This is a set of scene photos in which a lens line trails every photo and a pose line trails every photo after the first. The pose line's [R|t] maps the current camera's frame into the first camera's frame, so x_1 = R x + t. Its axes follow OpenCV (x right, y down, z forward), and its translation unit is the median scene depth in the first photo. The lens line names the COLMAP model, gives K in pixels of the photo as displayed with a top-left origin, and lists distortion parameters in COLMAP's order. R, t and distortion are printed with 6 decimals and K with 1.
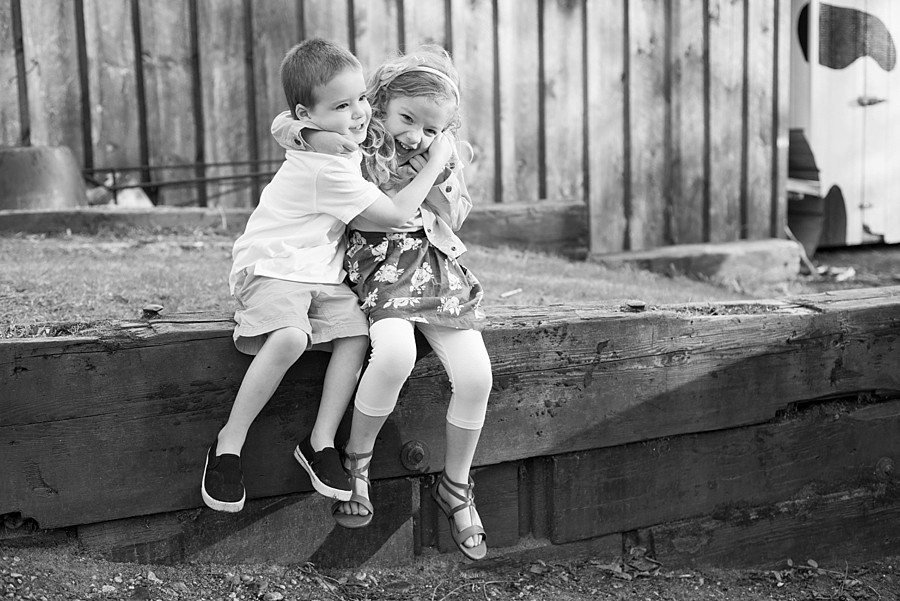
lens RADIAL K [[1294.6, 0, 449.7], [0, 1294.6, 304.1], [0, 0, 1]] dist [0.034466, 0.000000]
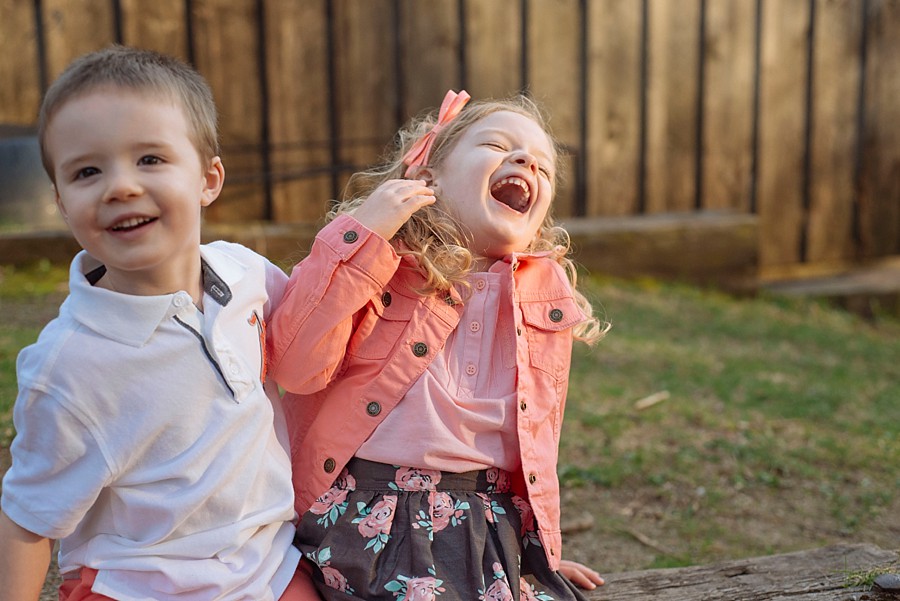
lens RADIAL K [[1294.6, 0, 449.1], [0, 1294.6, 295.8], [0, 0, 1]] dist [0.034466, 0.000000]
pose [[0.993637, 0.035289, -0.106957, 0.008535], [-0.029343, 0.997962, 0.056666, -0.062479], [0.108739, -0.053167, 0.992648, 0.215459]]
